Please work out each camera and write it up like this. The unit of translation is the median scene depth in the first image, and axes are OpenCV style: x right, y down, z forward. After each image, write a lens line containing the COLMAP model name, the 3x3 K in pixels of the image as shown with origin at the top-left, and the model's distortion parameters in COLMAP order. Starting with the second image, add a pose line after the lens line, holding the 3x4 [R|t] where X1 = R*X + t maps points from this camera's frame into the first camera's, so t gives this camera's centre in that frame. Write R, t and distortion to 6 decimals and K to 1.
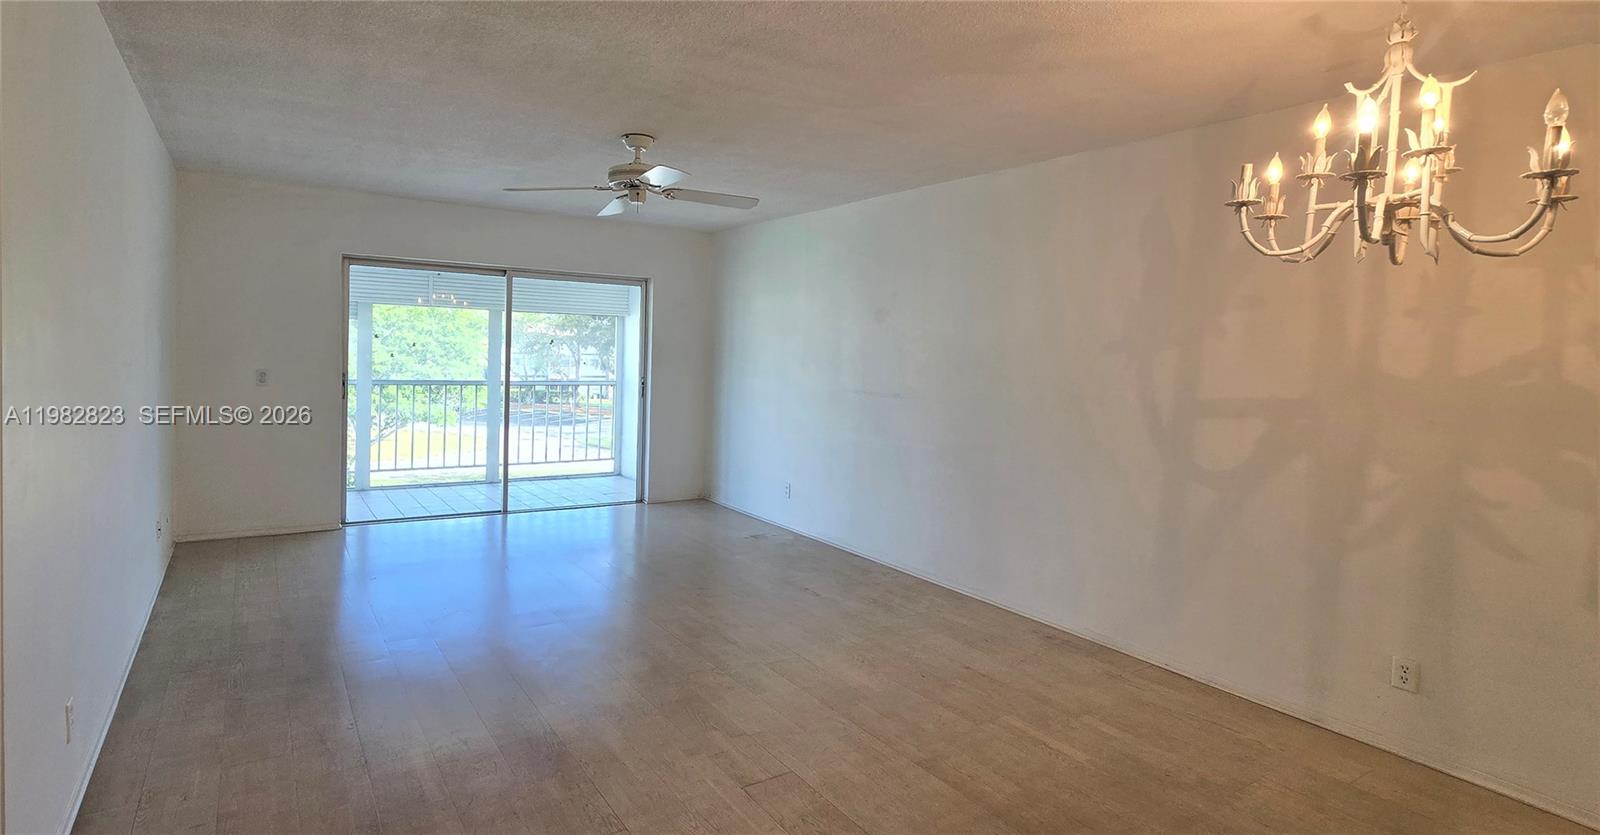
lens RADIAL K [[850.4, 0, 800.0], [0, 850.4, 417.5], [0, 0, 1]] dist [-0.000483, -0.000117]
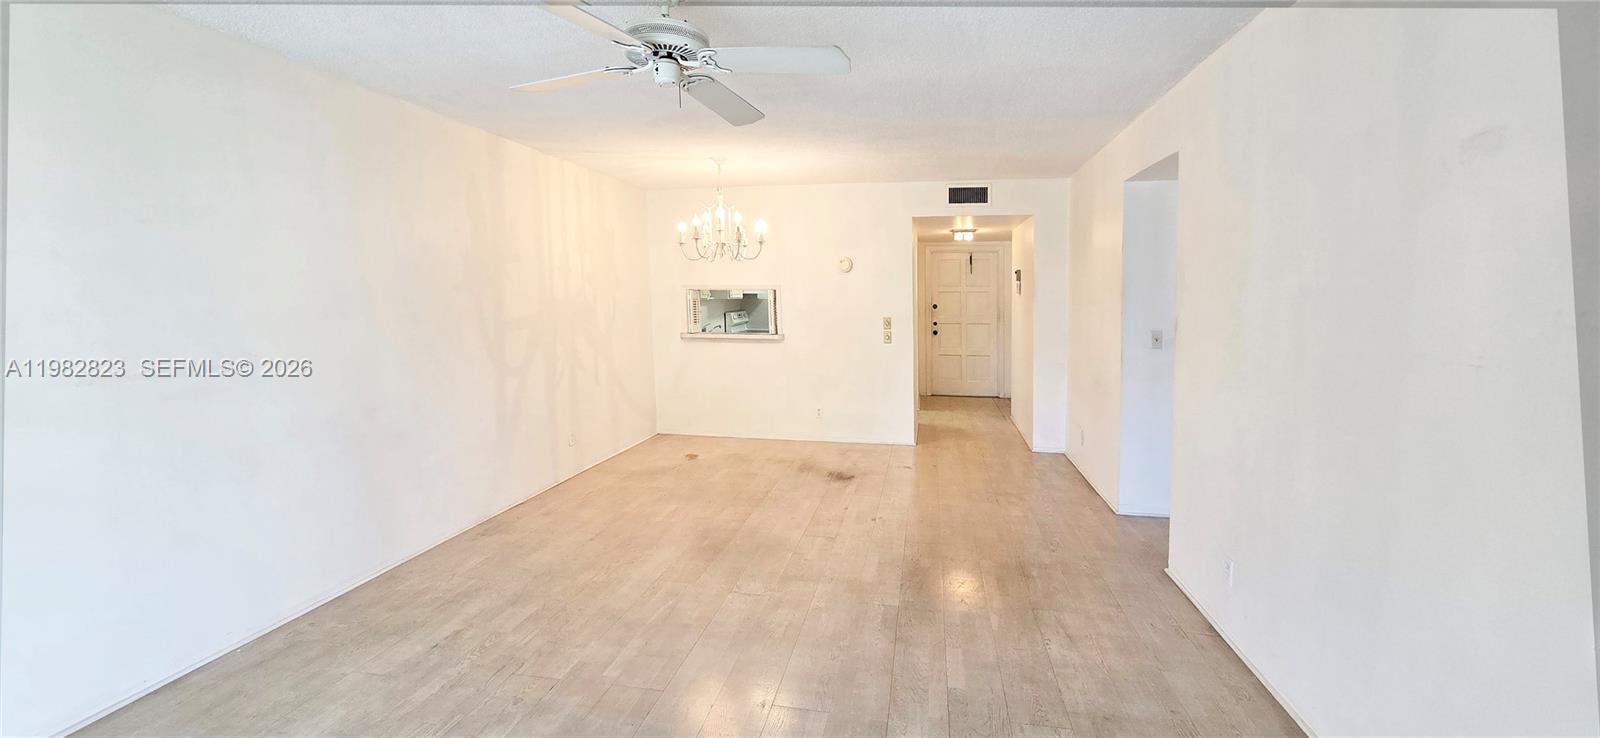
lens RADIAL K [[690.5, 0, 800.0], [0, 690.5, 369.0], [0, 0, 1]] dist [0.000174, -0.000004]
pose [[-0.720767, -0.107104, 0.684853, -0.646367], [0.029620, 0.982330, 0.184800, -0.127545], [-0.692545, 0.153482, -0.704858, 1.336223]]
